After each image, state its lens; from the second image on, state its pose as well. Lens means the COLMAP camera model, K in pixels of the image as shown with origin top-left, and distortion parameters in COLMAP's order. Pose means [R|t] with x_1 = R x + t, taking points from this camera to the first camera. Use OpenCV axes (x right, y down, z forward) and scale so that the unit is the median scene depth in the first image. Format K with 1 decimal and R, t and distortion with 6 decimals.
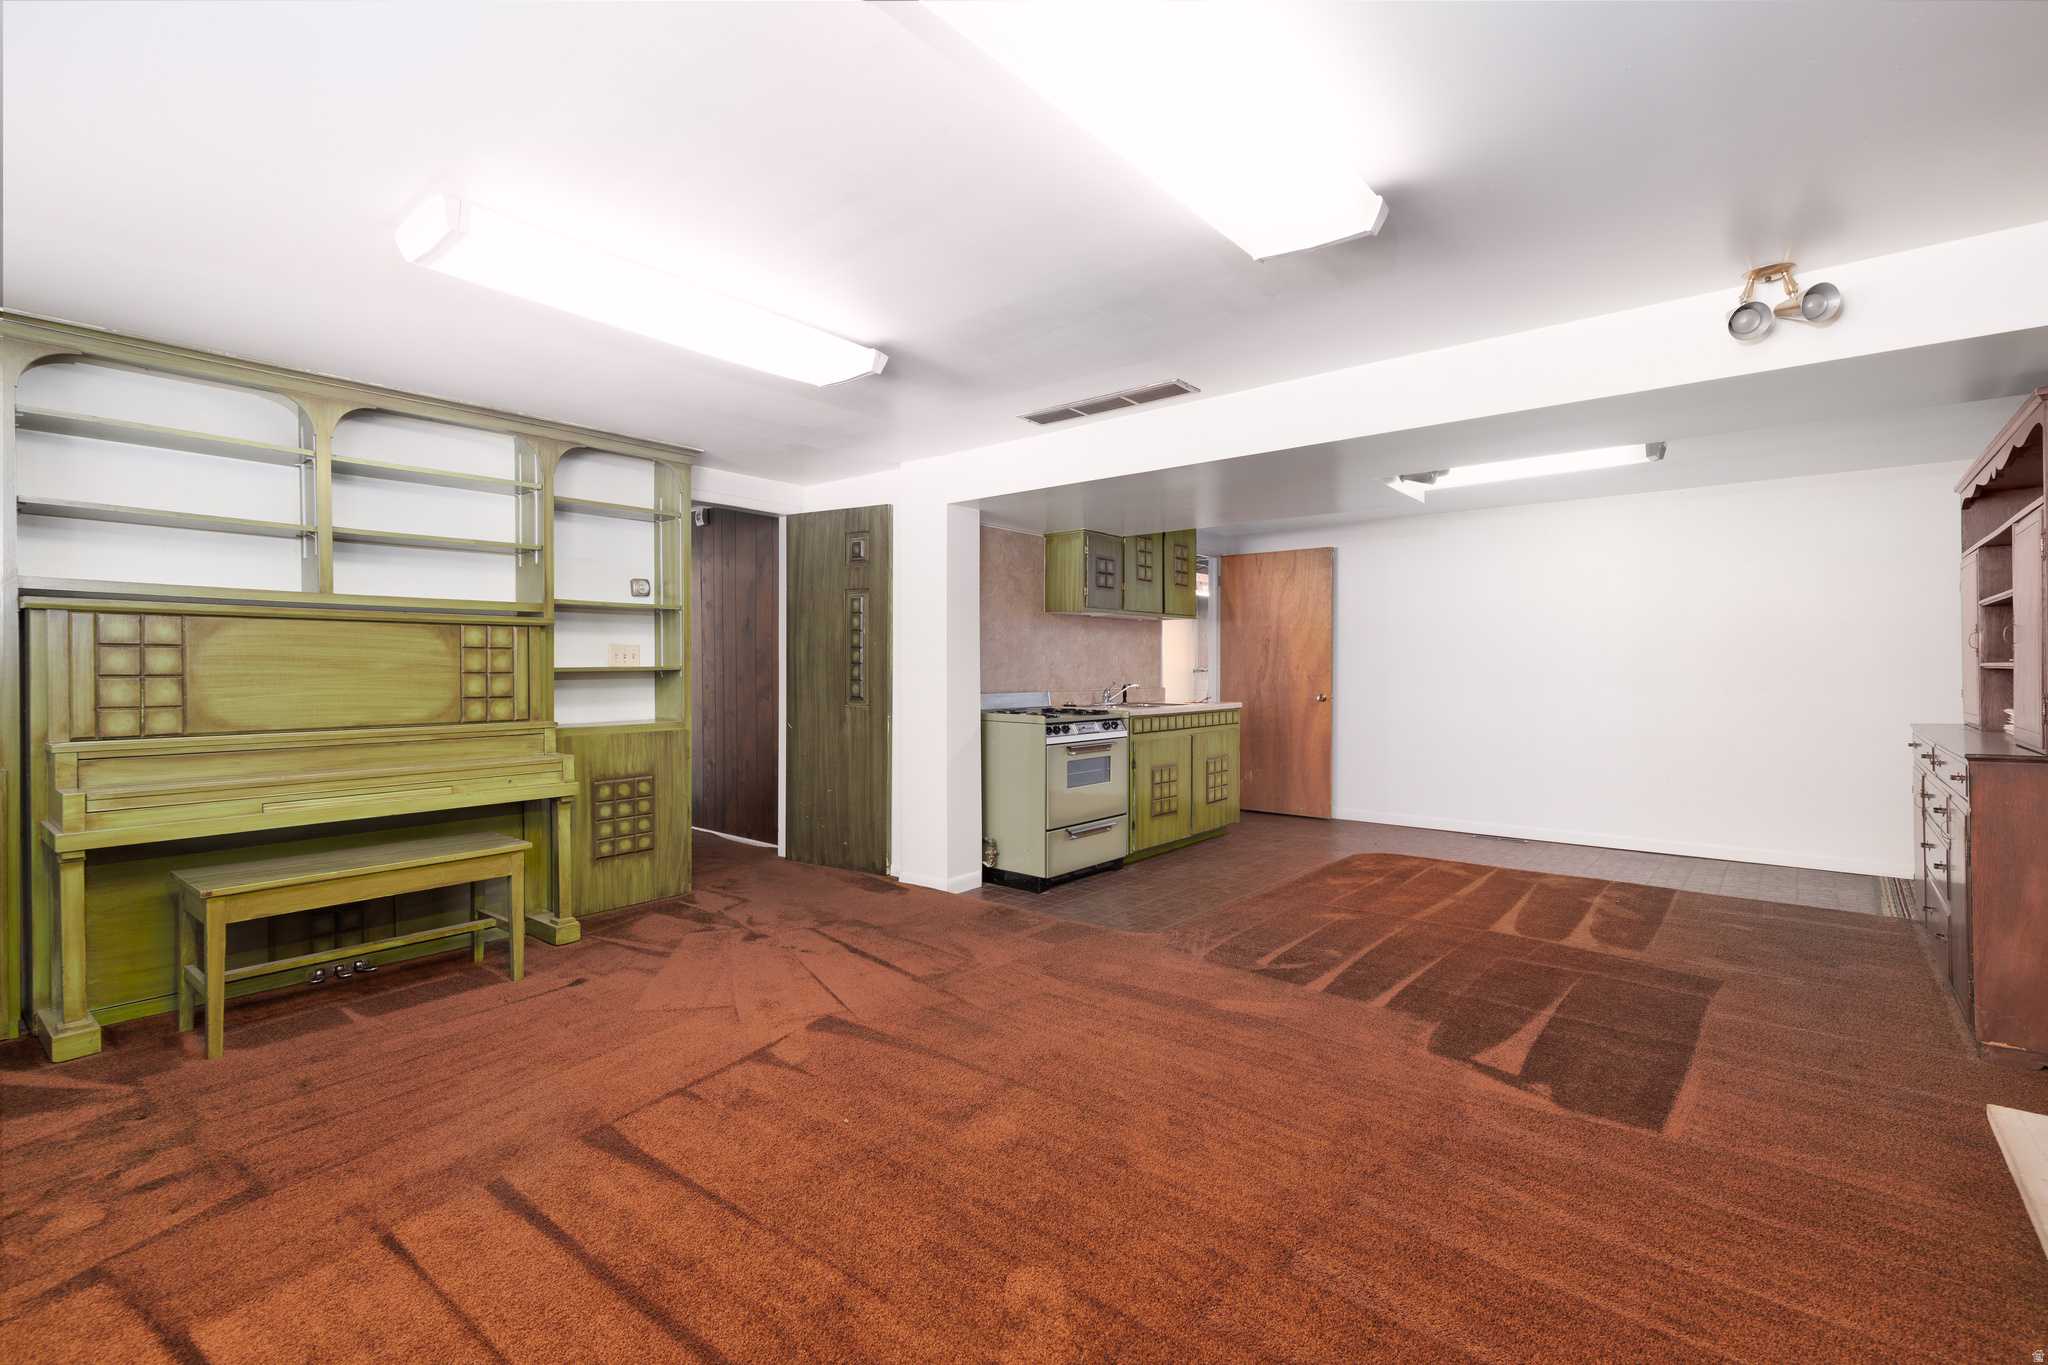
lens RADIAL K [[912.6, 0, 1032.4], [0, 912.6, 671.9], [0, 0, 1]] dist [0.001880, 0.000135]
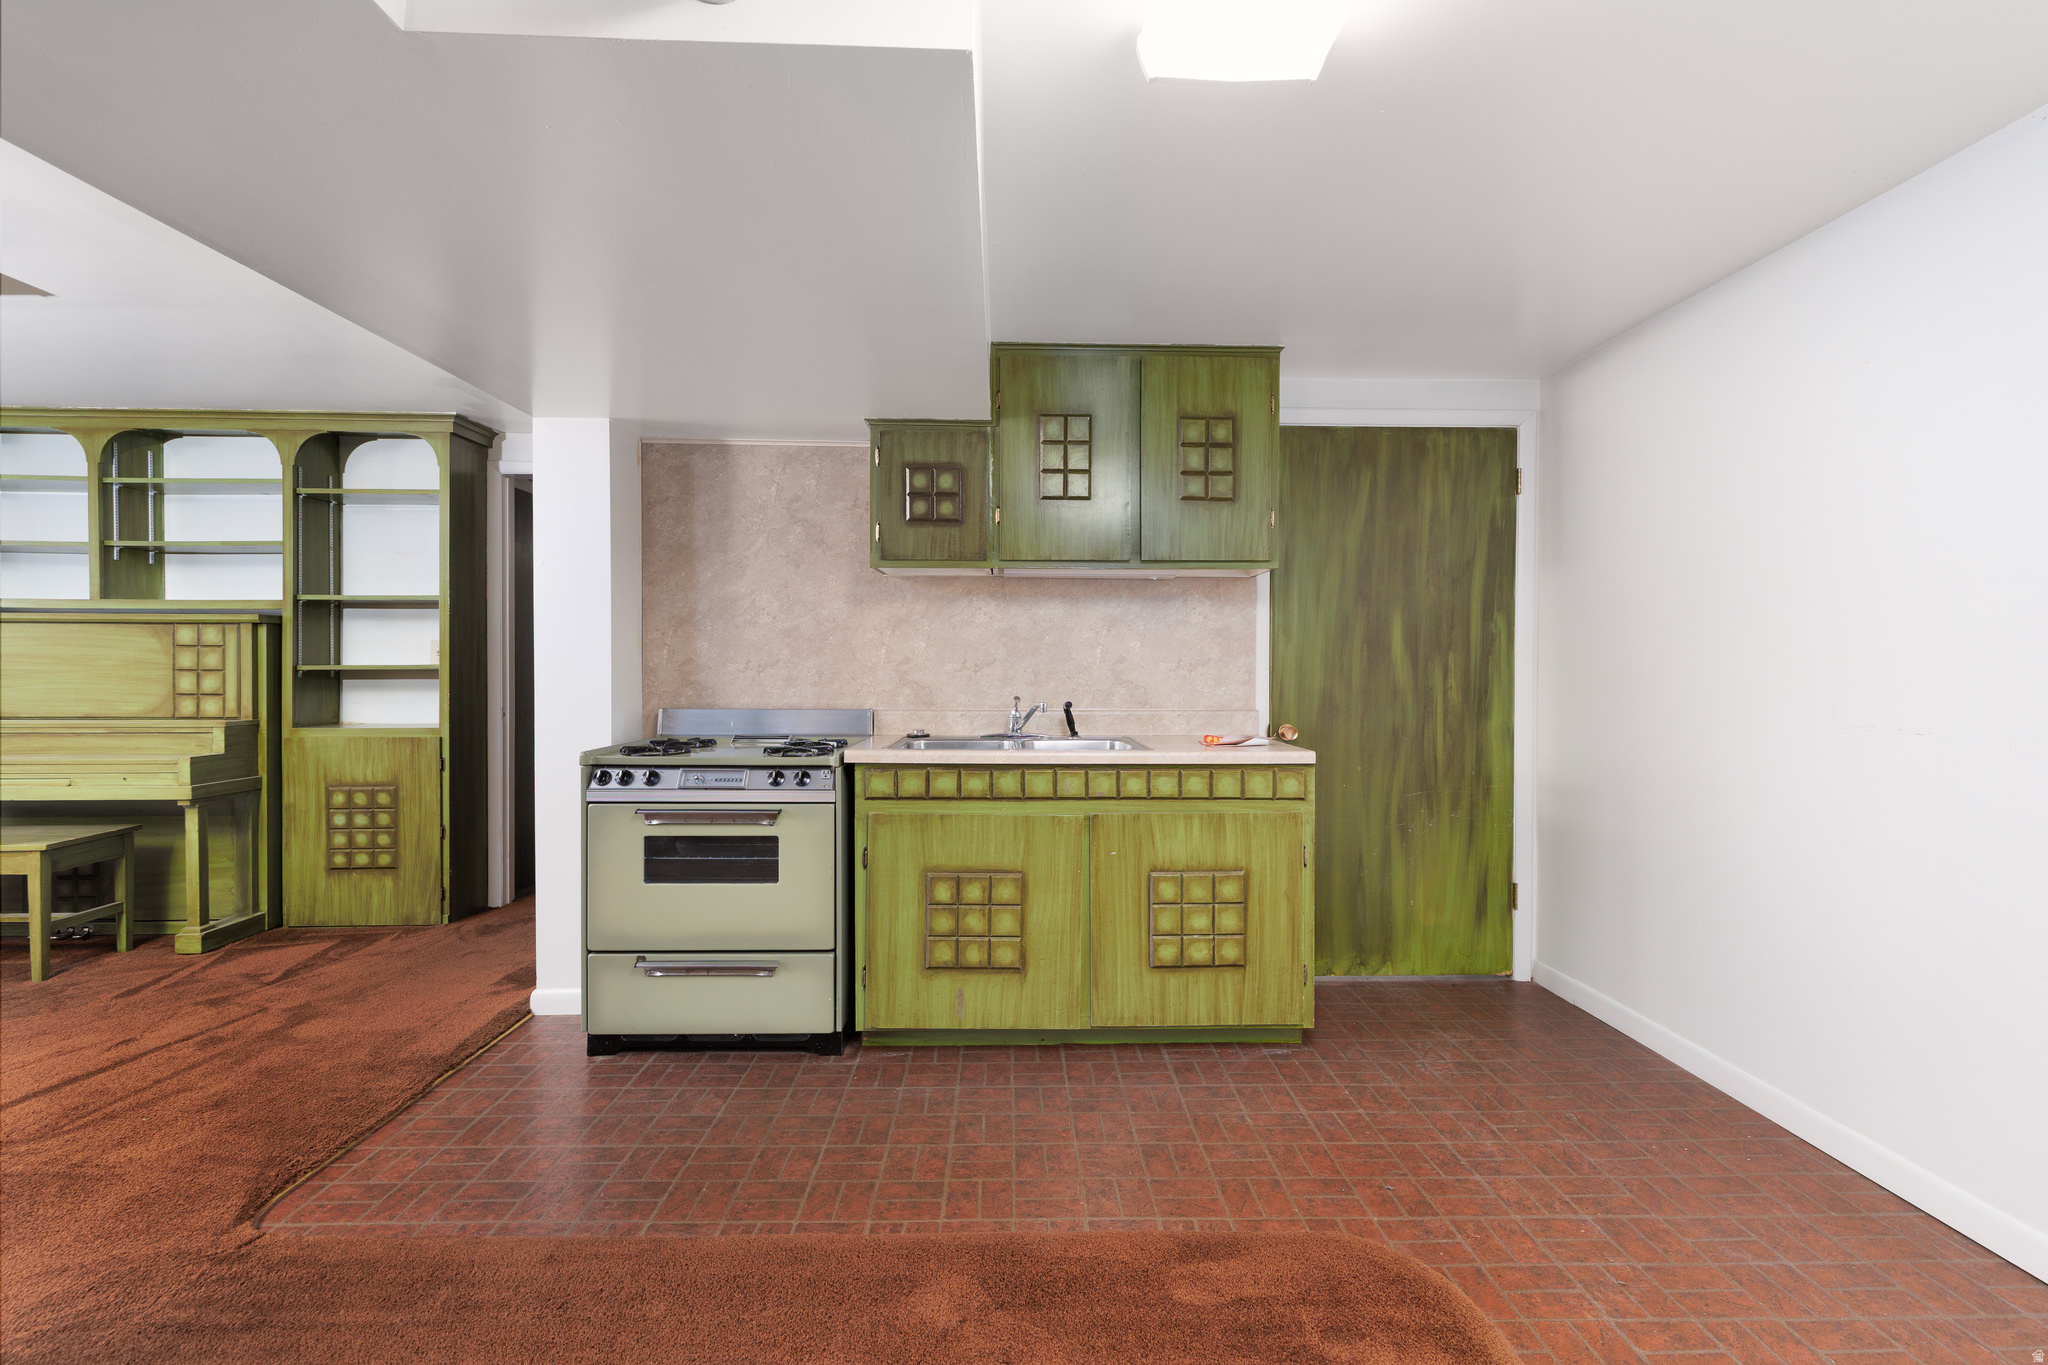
lens RADIAL K [[912.6, 0, 1032.4], [0, 912.6, 671.9], [0, 0, 1]] dist [0.001880, 0.000135]
pose [[0.656686, 0.007966, -0.754122, 0.689297], [-0.008220, 0.999960, 0.003405, -0.007172], [0.754119, 0.003962, 0.656726, 0.905667]]
